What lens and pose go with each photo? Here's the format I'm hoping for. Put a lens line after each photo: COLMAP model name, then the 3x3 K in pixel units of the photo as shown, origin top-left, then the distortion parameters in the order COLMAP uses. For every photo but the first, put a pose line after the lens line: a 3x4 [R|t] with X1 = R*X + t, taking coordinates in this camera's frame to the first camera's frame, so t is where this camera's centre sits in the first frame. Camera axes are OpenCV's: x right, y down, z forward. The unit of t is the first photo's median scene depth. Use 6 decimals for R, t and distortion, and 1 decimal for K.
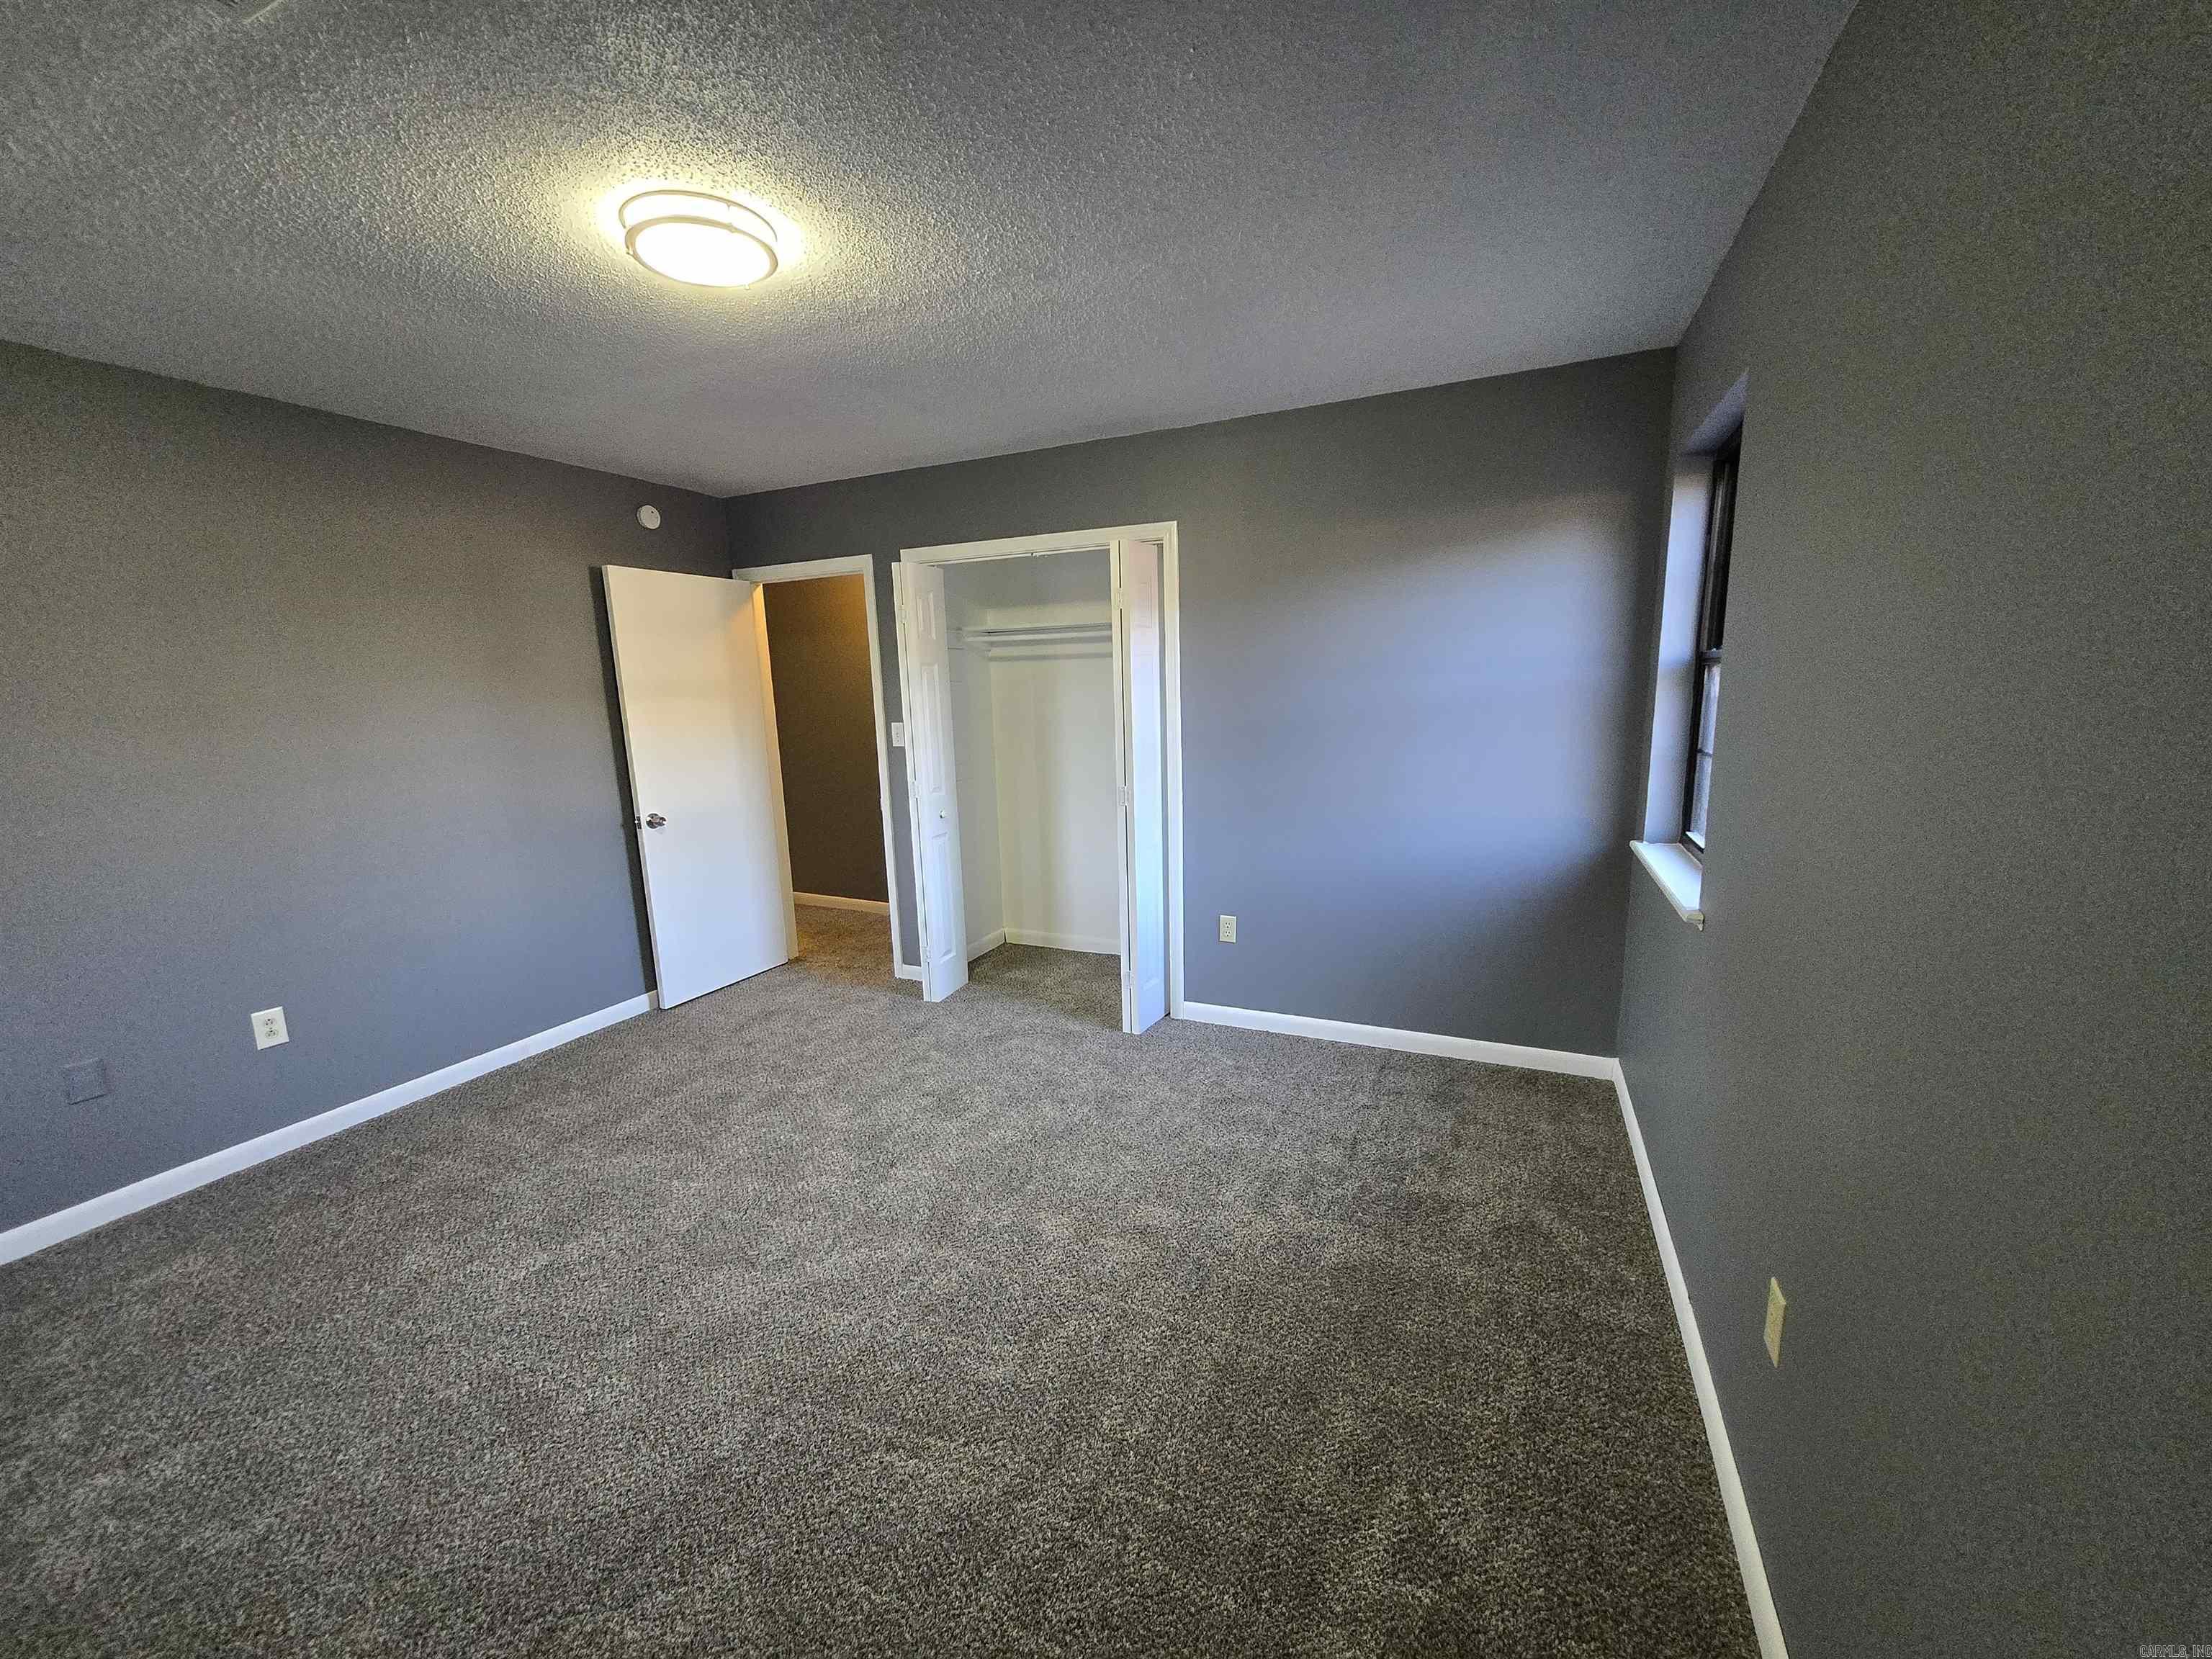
lens RADIAL K [[862.3, 0, 1107.2], [0, 862.3, 834.4], [0, 0, 1]] dist [-0.000264, -0.000437]
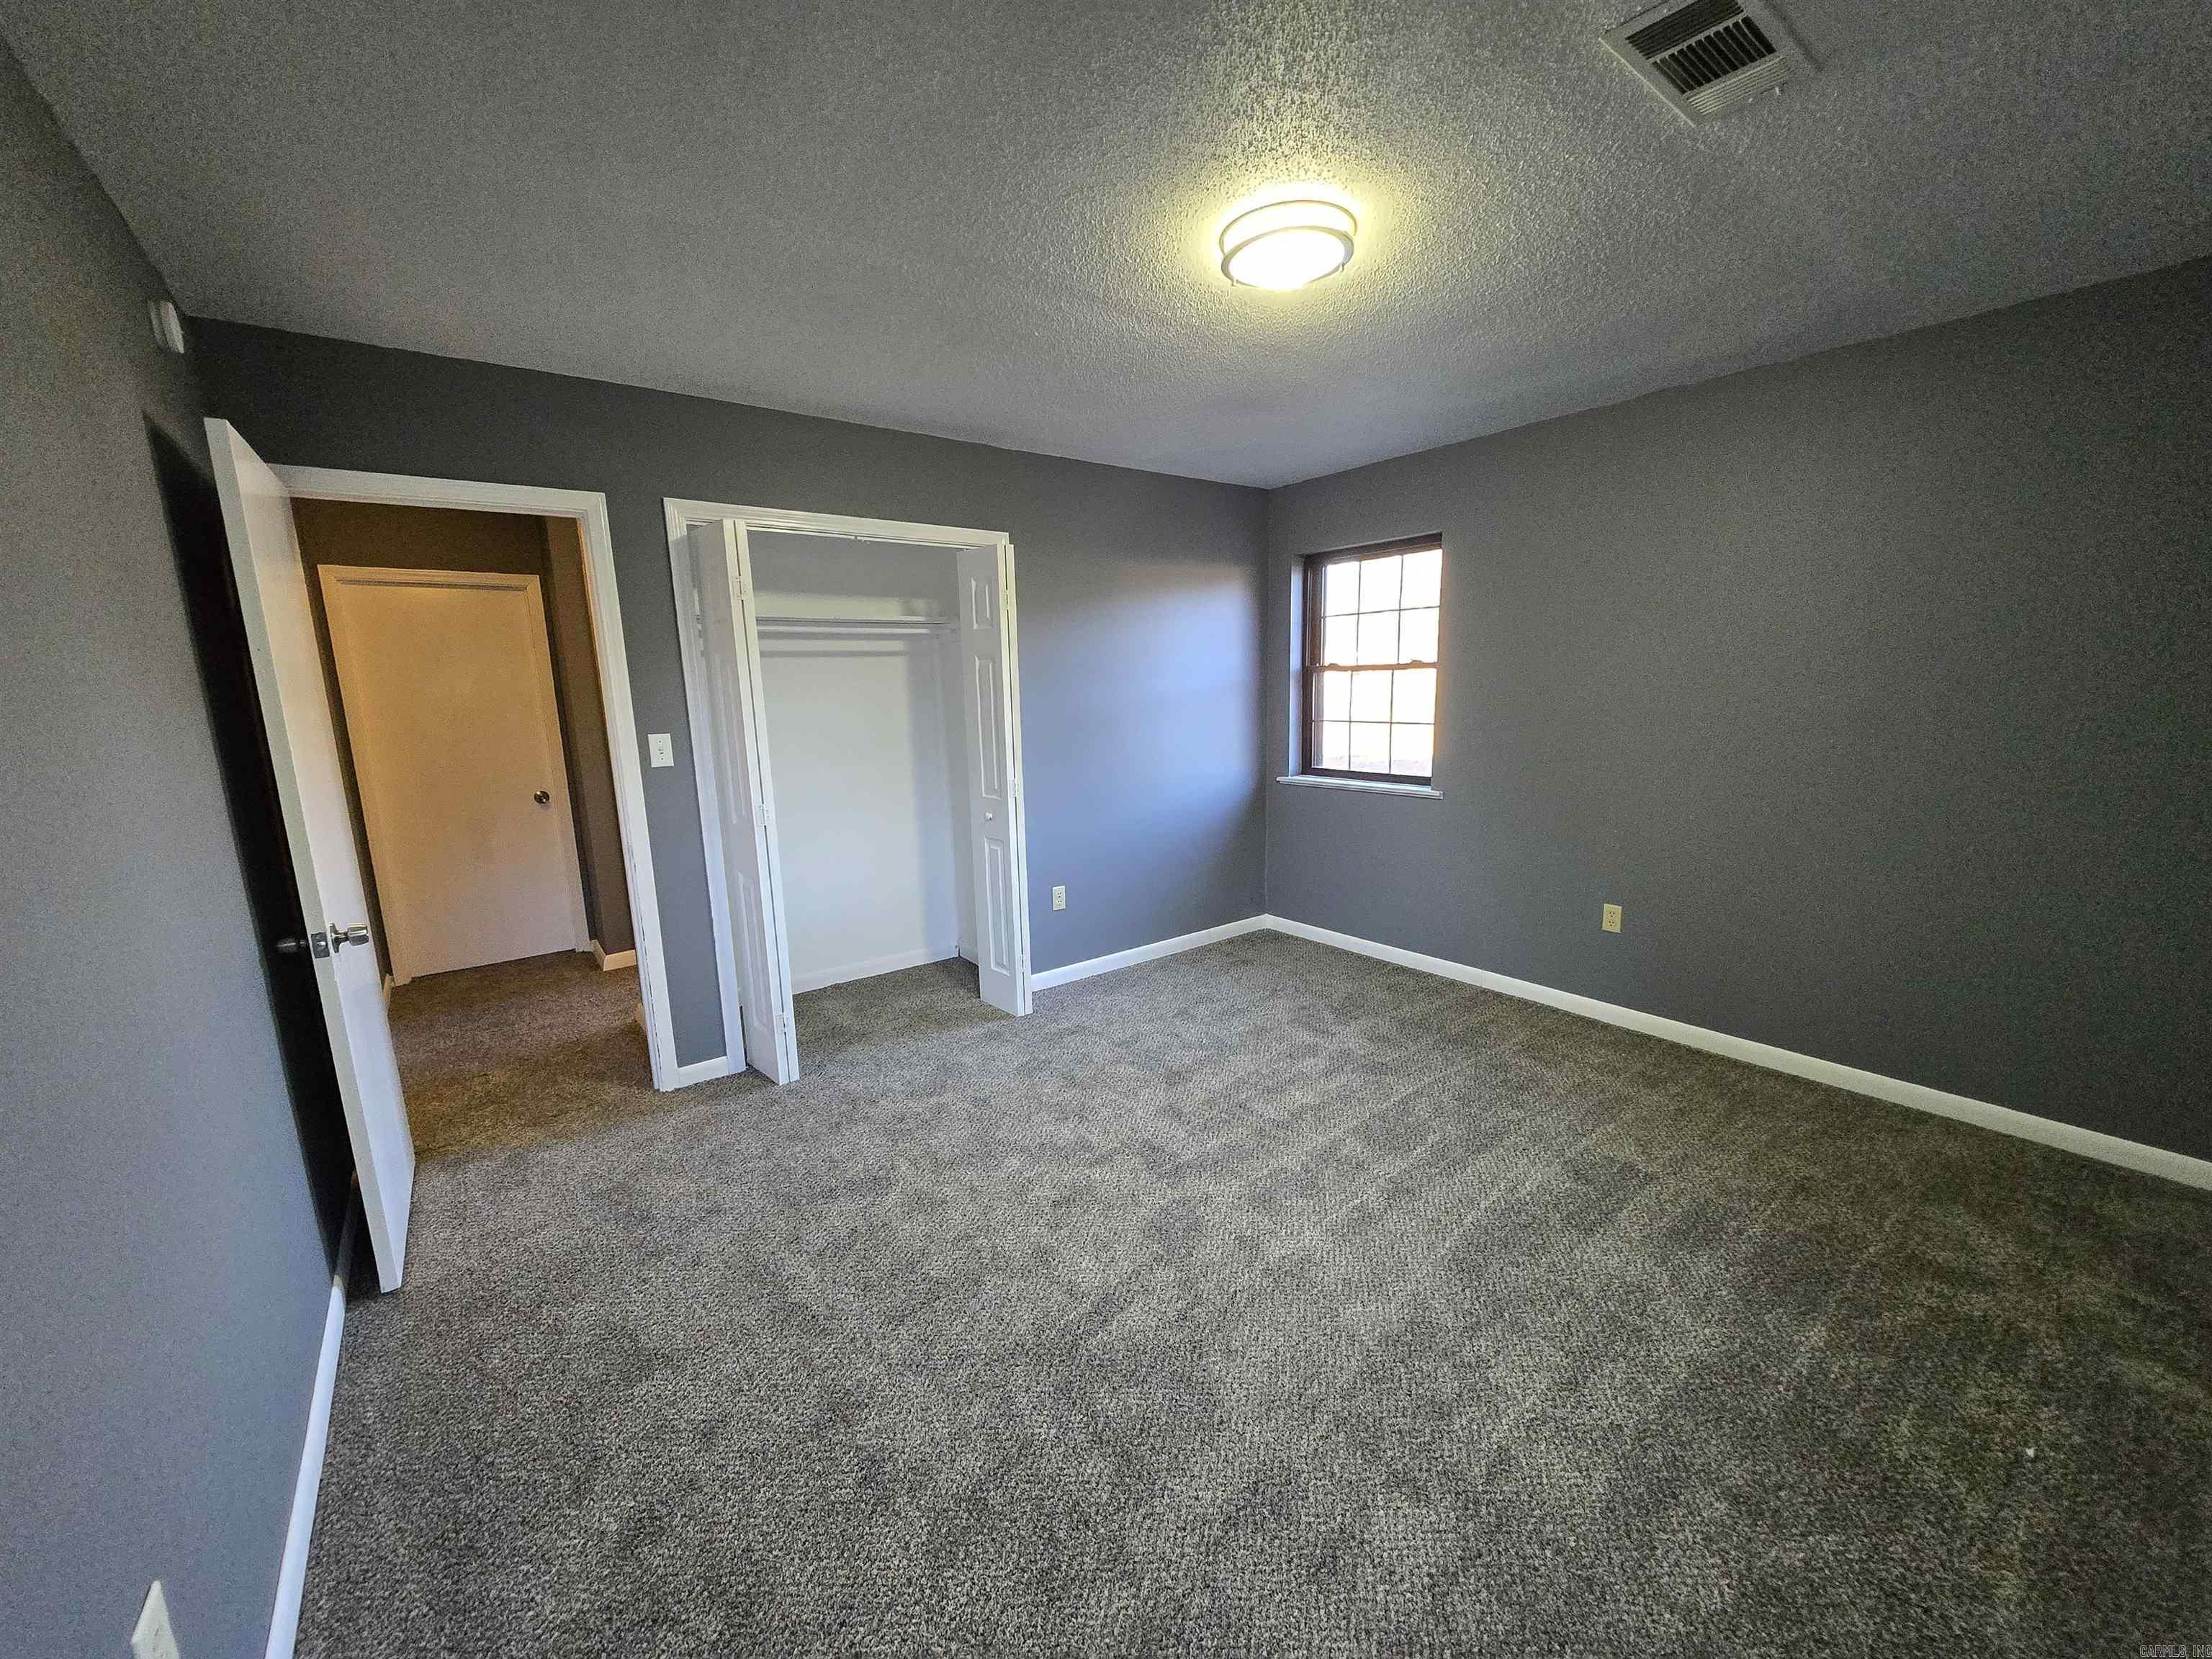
lens RADIAL K [[862.3, 0, 1107.2], [0, 862.3, 834.4], [0, 0, 1]] dist [-0.000264, -0.000437]
pose [[0.475182, -0.138035, 0.868993, -0.788930], [0.158562, 0.984883, 0.069739, -0.042003], [-0.865483, 0.104650, 0.489885, 0.368875]]
